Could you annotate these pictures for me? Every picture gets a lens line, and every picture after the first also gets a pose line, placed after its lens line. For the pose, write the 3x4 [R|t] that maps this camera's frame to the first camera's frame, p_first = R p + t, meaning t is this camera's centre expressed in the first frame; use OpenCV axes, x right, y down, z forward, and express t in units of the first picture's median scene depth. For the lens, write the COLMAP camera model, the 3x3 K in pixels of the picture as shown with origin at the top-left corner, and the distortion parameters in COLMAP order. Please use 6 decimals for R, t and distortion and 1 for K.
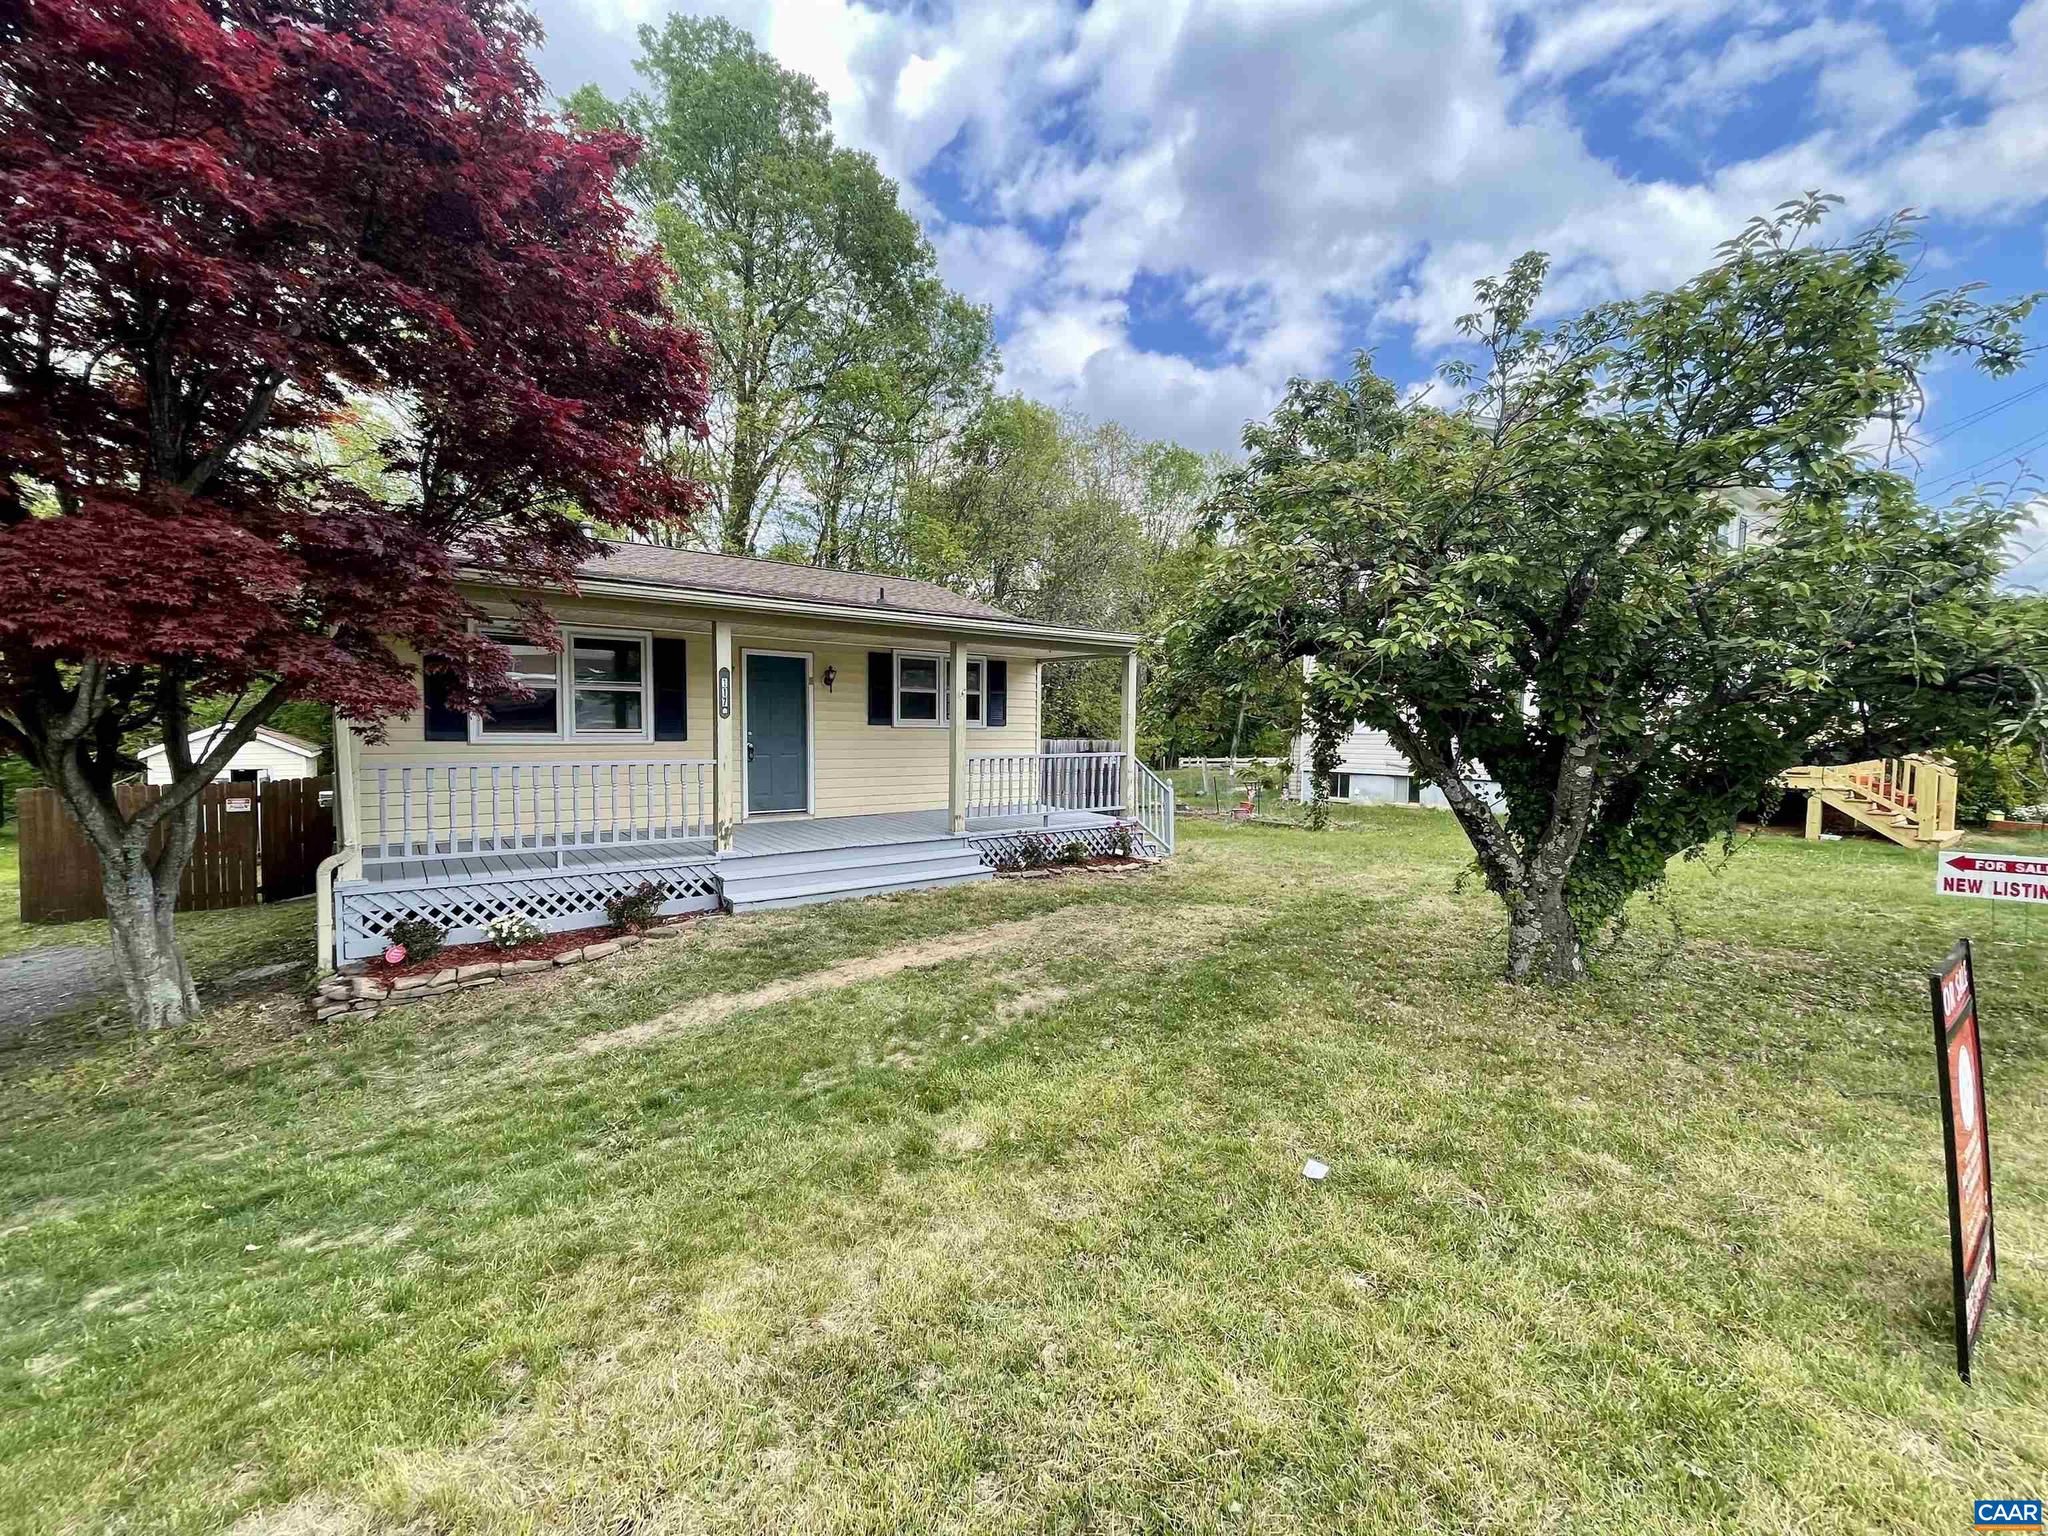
lens RADIAL K [[825.1, 0, 1012.9], [0, 825.1, 774.5], [0, 0, 1]] dist [-0.001035, 0.000050]
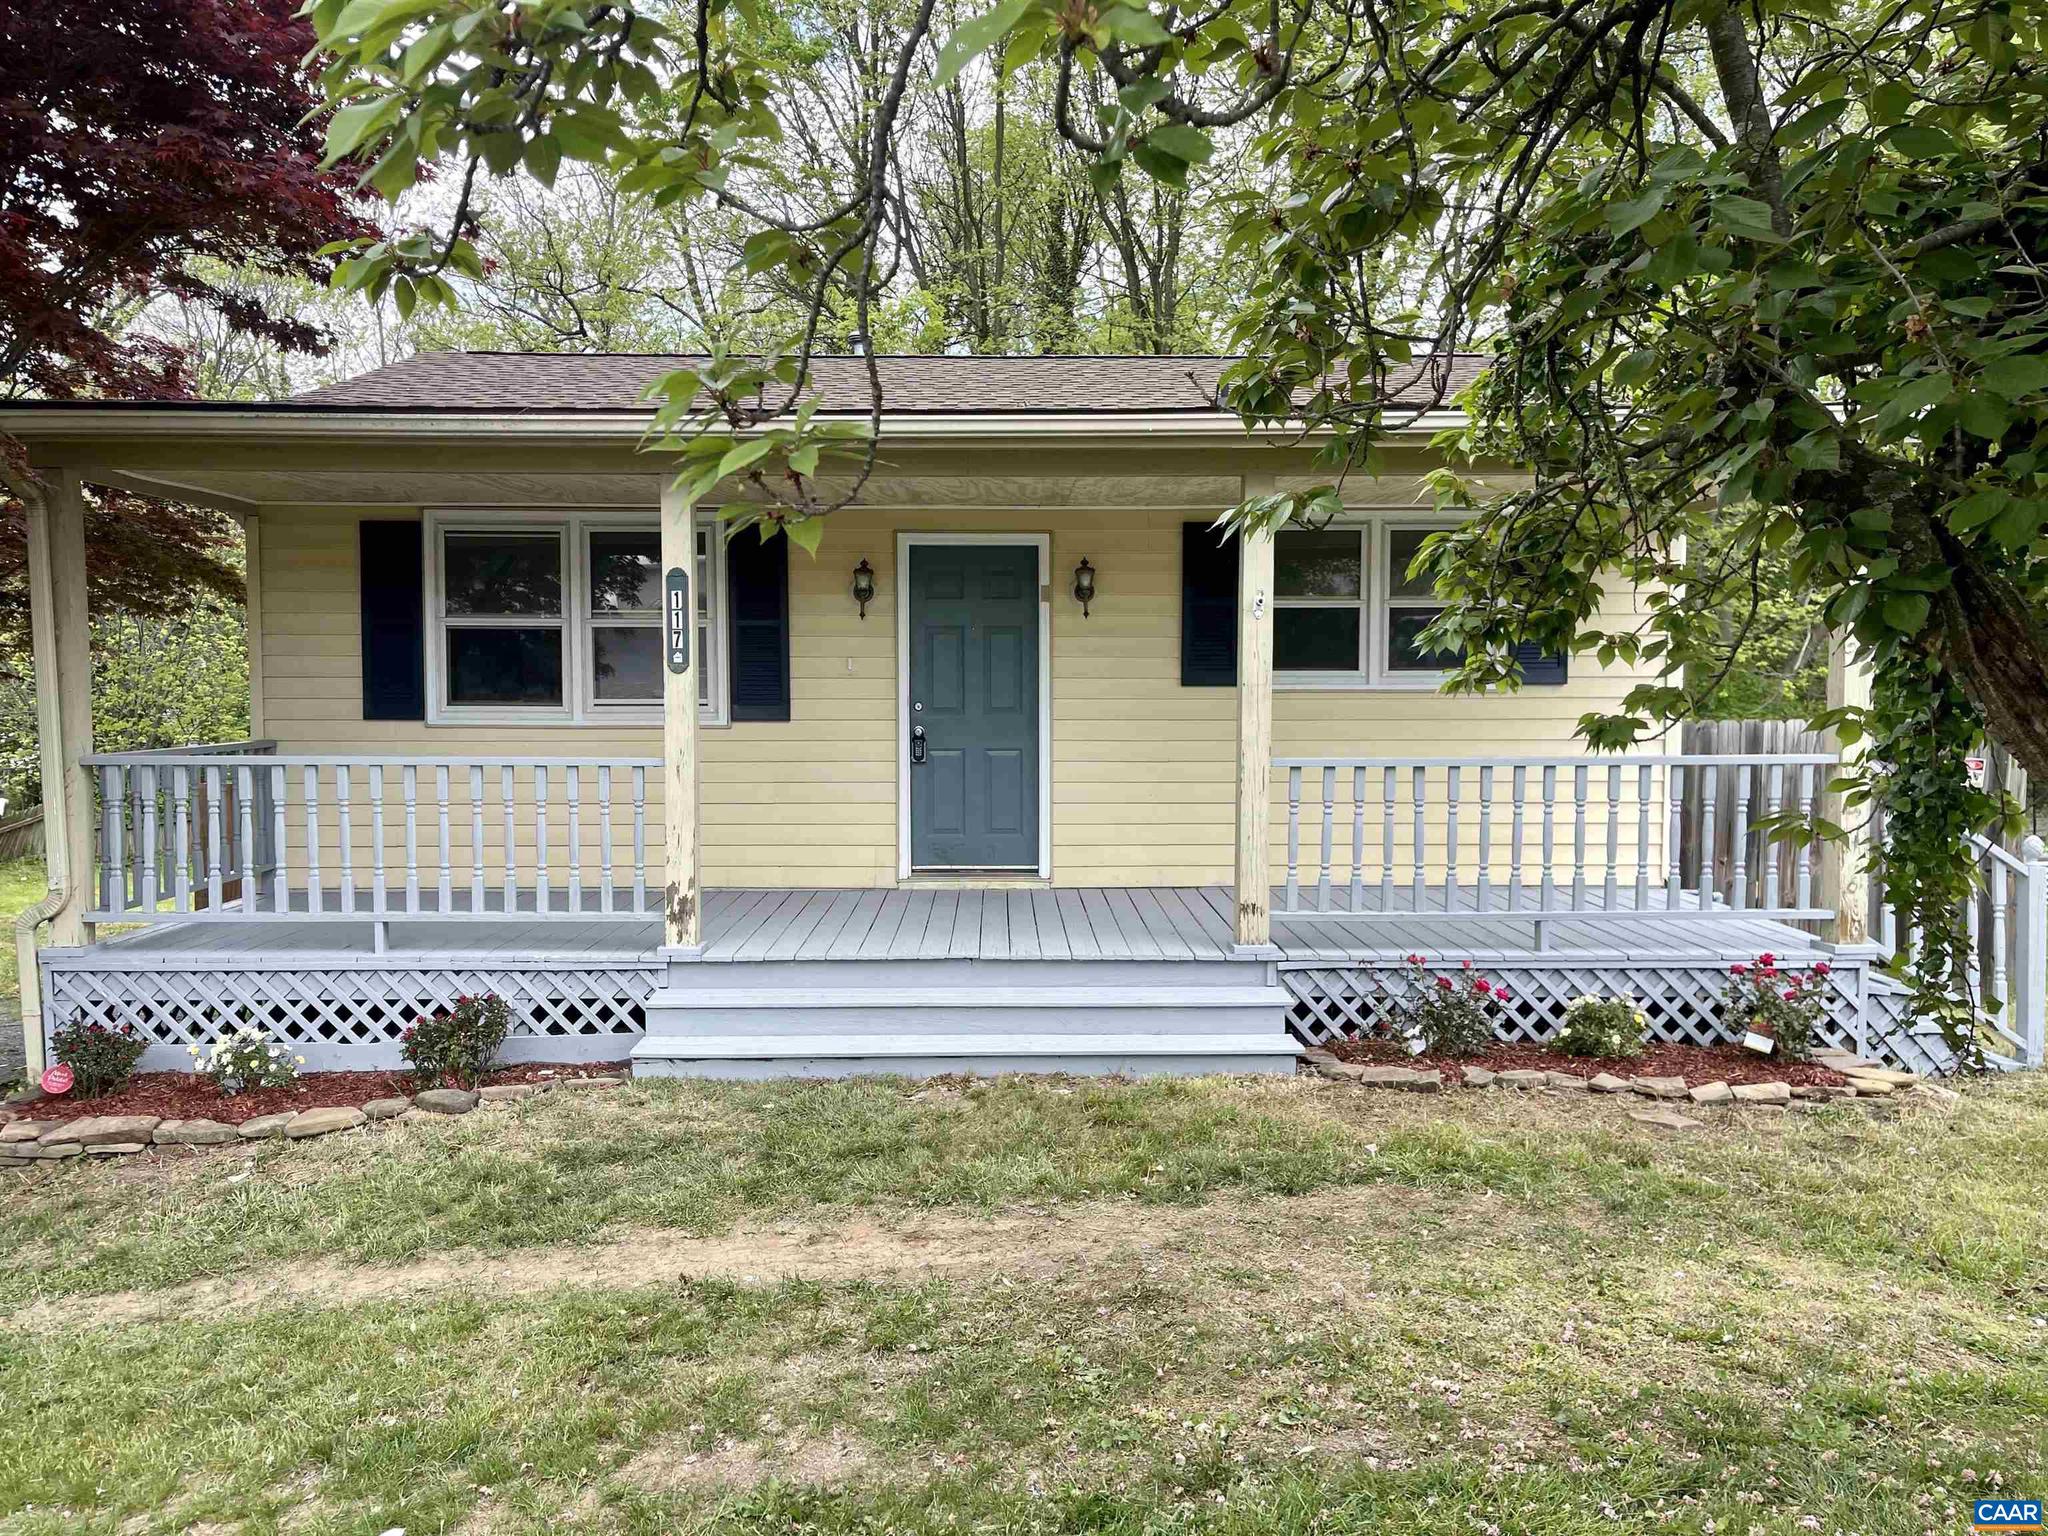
lens RADIAL K [[1549.0, 0, 1007.2], [0, 1549.0, 775.6], [0, 0, 1]] dist [0.025996, -0.003254]
pose [[0.801861, 0.020854, -0.597146, 0.361334], [-0.025892, 0.999665, 0.000142, -0.013070], [0.596949, 0.015347, 0.802132, 0.391731]]
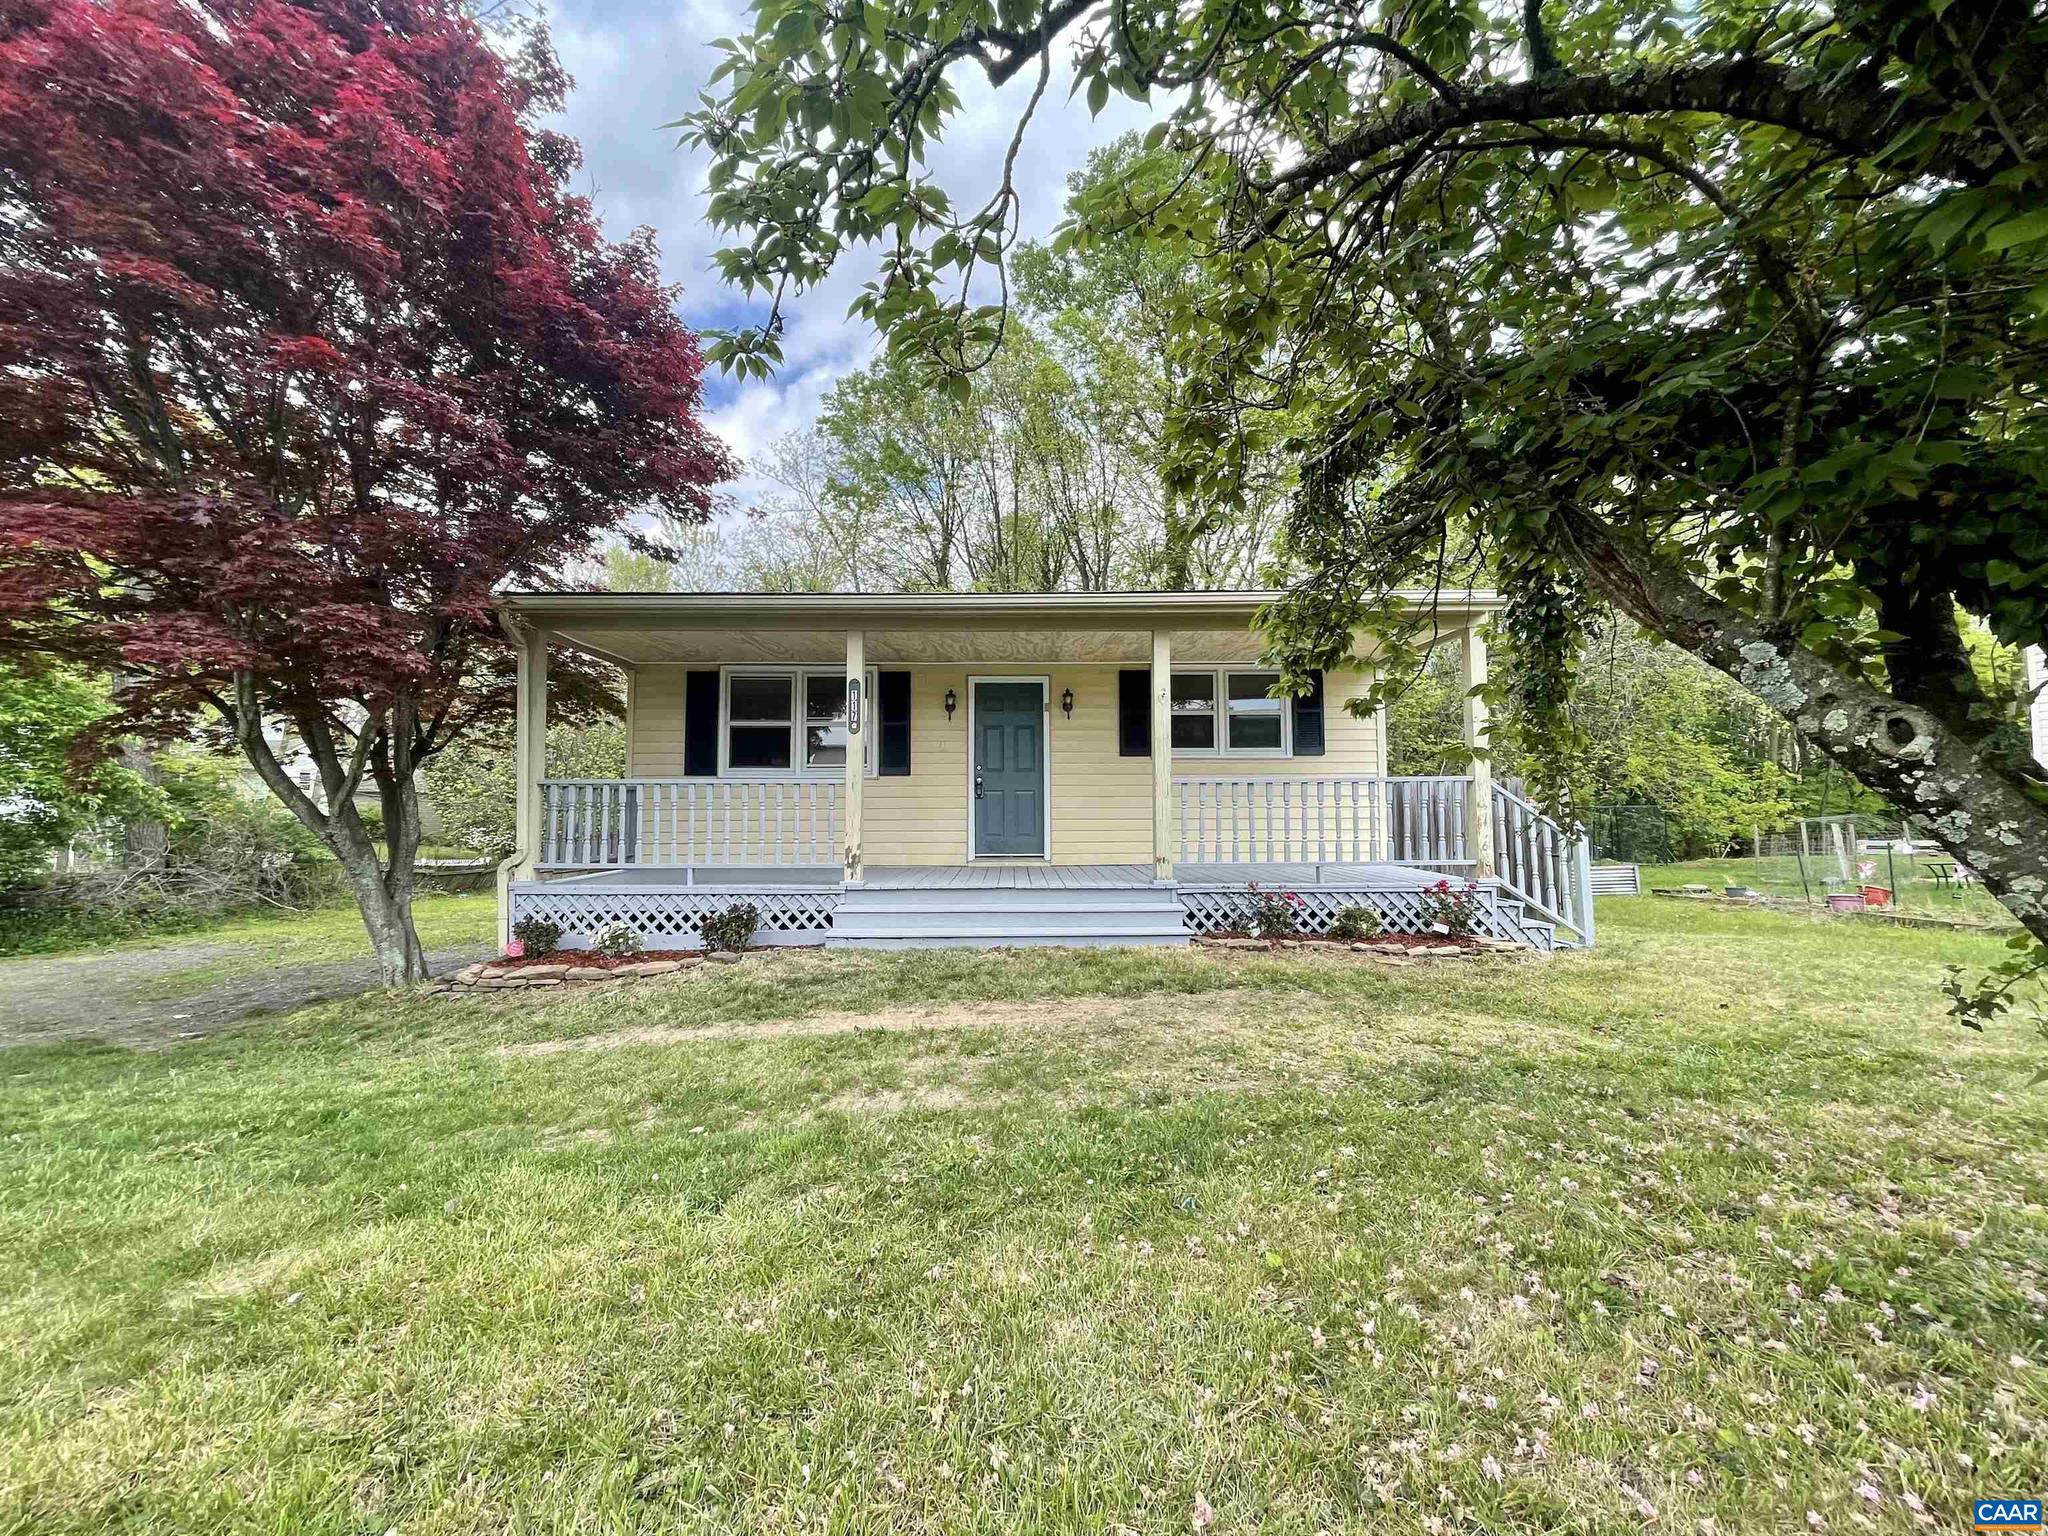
lens RADIAL K [[823.4, 0, 1014.1], [0, 823.4, 766.6], [0, 0, 1]] dist [-0.002208, -0.000423]
pose [[0.799098, -0.050163, -0.599104, 0.343585], [-0.023273, 0.993185, -0.114201, 0.069460], [0.600750, 0.105201, 0.792485, 0.396919]]
